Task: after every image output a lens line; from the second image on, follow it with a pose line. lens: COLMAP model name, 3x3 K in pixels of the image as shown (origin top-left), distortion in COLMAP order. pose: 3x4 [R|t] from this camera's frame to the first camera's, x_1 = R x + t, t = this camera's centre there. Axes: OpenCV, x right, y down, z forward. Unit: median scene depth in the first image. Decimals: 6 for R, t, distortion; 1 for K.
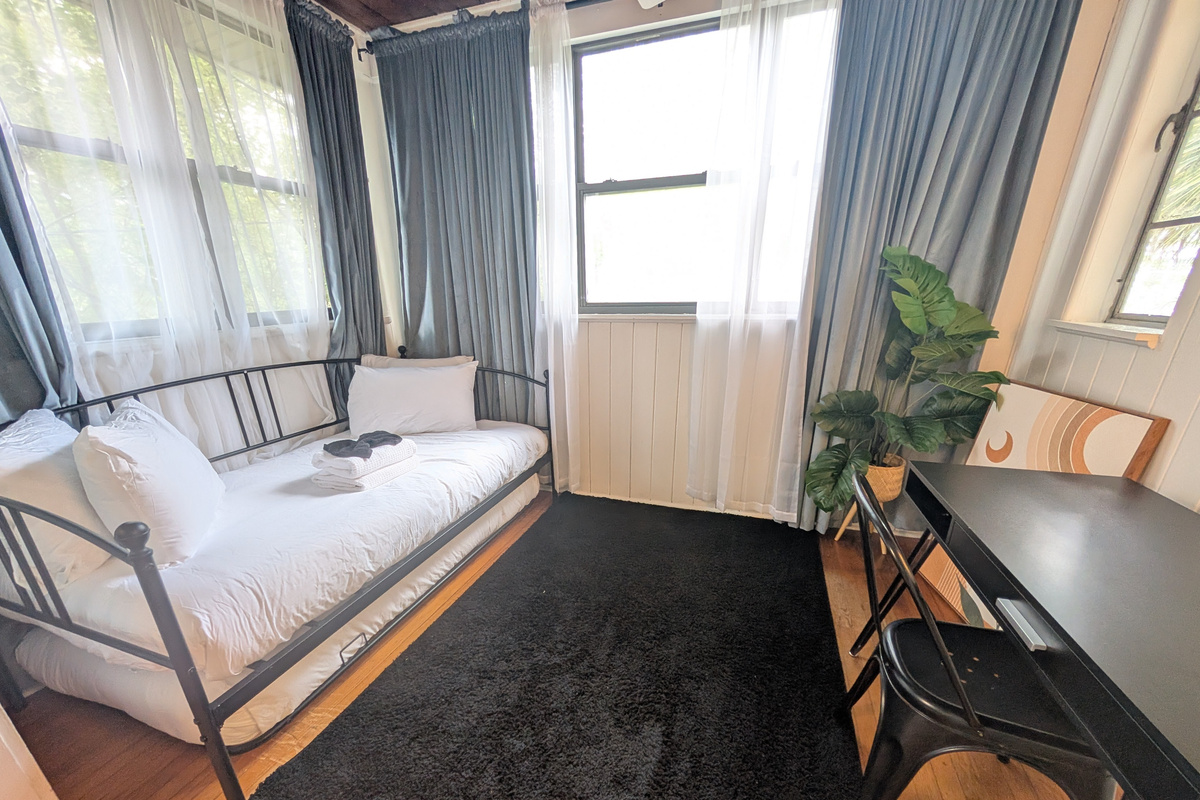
lens RADIAL K [[449.7, 0, 601.6], [0, 449.7, 452.0], [0, 0, 1]] dist [-0.000226, 0.000014]
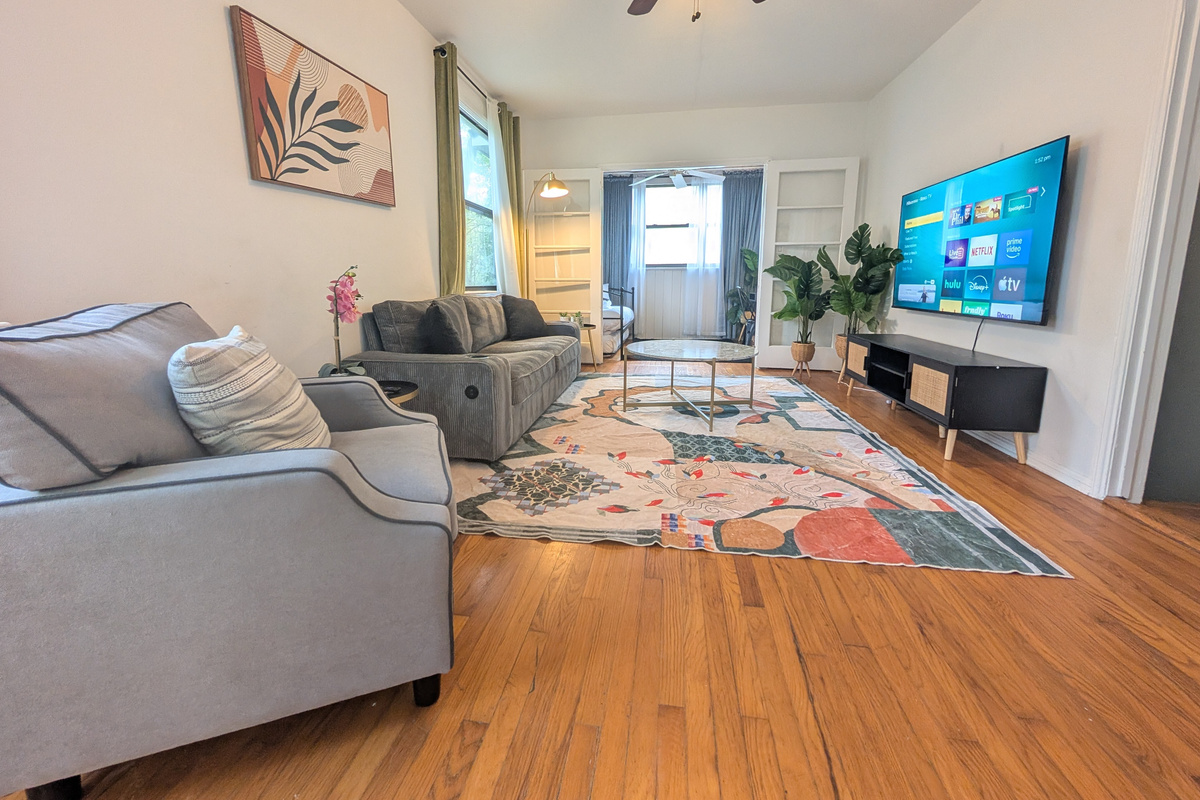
lens RADIAL K [[453.8, 0, 598.6], [0, 453.8, 350.5], [0, 0, 1]] dist [-0.001564, -0.000320]
pose [[0.984010, -0.018569, 0.177143, -0.913422], [0.052986, 0.980042, -0.191599, 0.785439], [-0.170050, 0.197921, 0.965355, -1.705261]]
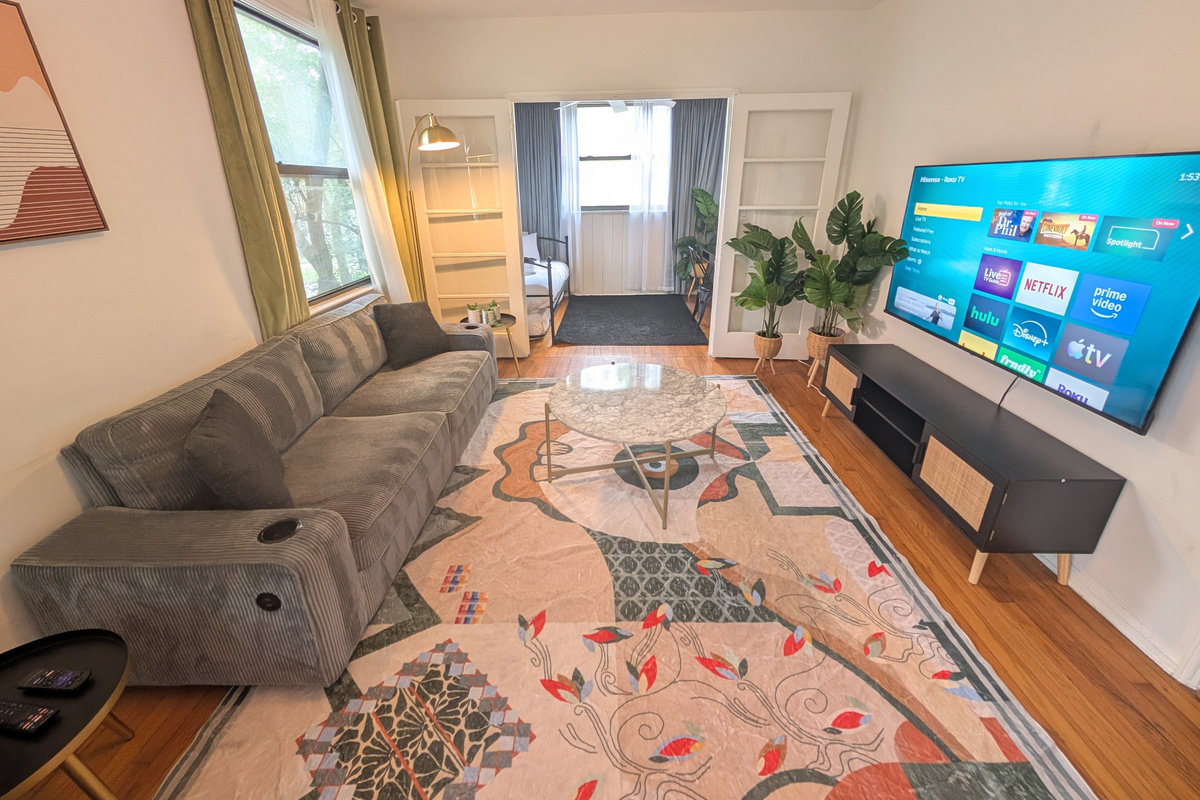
lens RADIAL K [[455.9, 0, 597.6], [0, 455.9, 349.0], [0, 0, 1]] dist [-0.000507, 0.000102]
pose [[0.954321, -0.102200, 0.280760, -0.754522], [0.102504, 0.994639, 0.013644, 0.412613], [-0.280649, 0.015759, 0.959681, -1.385816]]
